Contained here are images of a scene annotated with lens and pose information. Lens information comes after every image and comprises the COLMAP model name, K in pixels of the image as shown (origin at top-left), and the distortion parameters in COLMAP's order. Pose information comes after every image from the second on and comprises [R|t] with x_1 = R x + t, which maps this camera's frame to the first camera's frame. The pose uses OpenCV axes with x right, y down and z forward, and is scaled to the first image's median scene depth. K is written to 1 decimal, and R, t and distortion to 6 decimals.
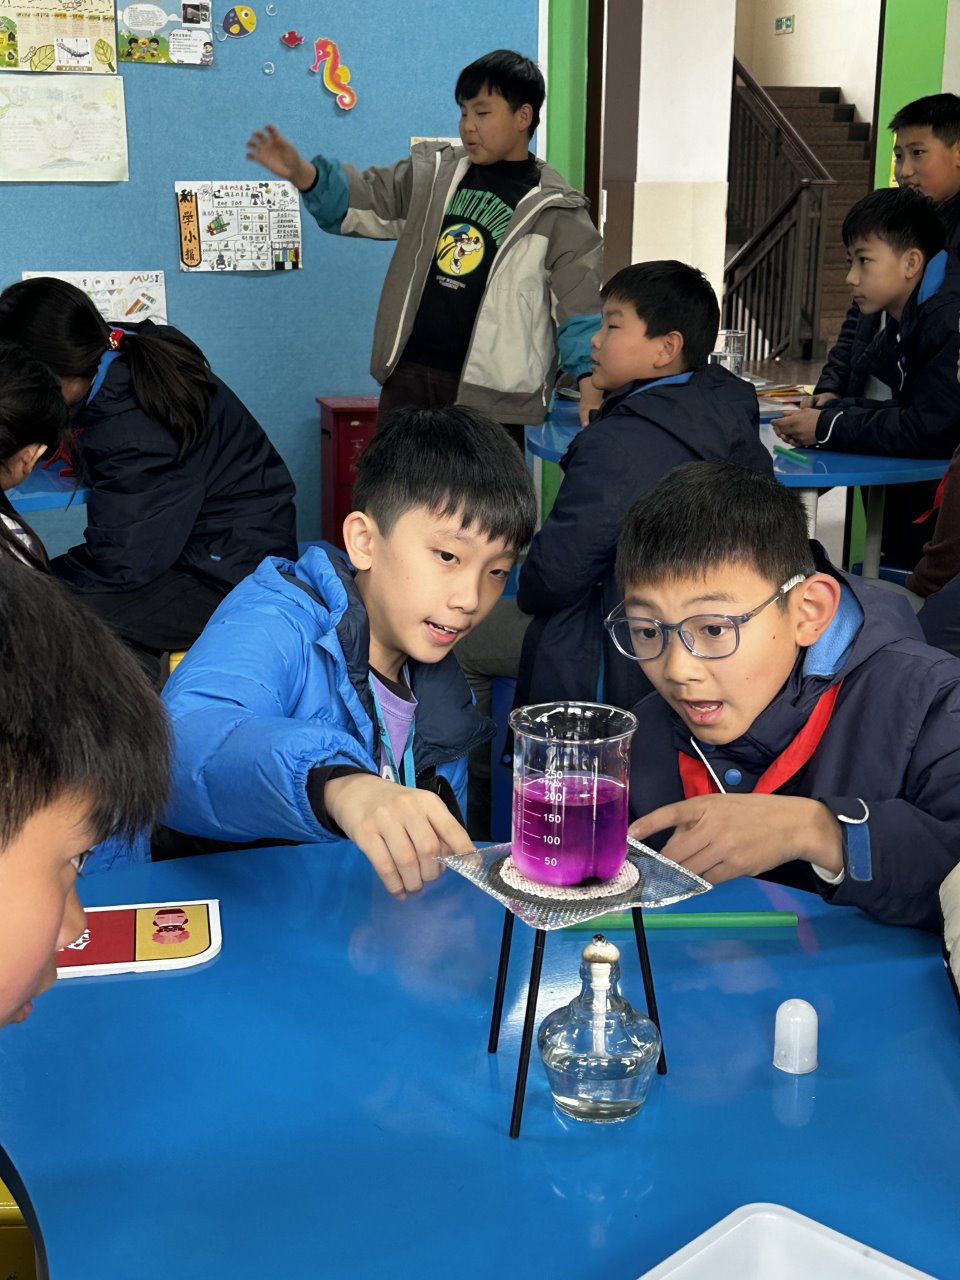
lens RADIAL K [[1795.1, 0, 491.0], [0, 1795.1, 639.0], [0, 0, 1]] dist [0.124113, 0.000000]
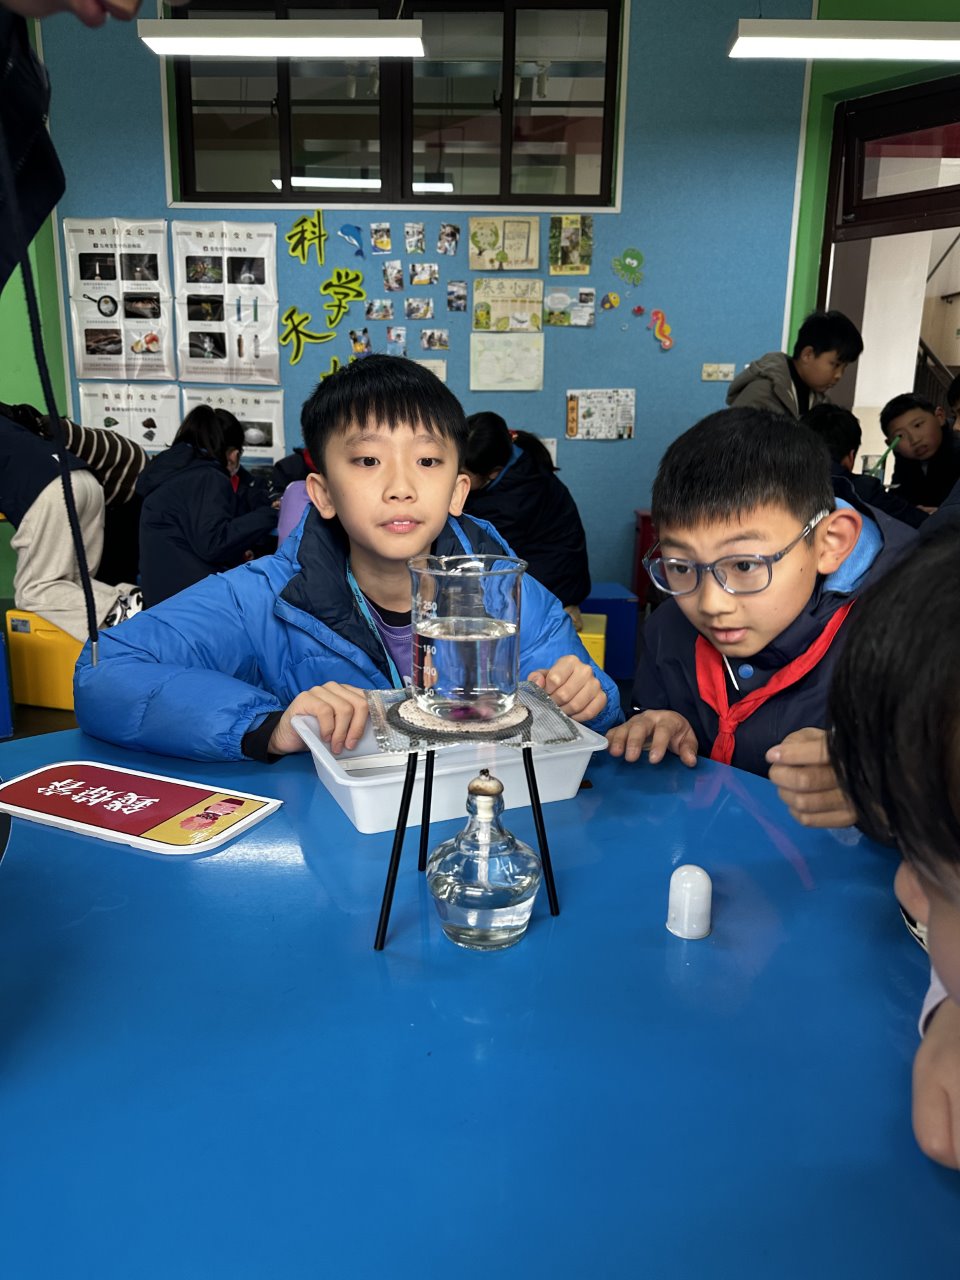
lens RADIAL K [[928.2, 0, 477.7], [0, 928.2, 640.3], [0, 0, 1]] dist [0.032881, -0.032922]
pose [[0.950116, 0.082665, -0.300742, 0.041761], [-0.091632, 0.995667, -0.015808, 0.020364], [0.298133, 0.042577, 0.953574, 0.099855]]
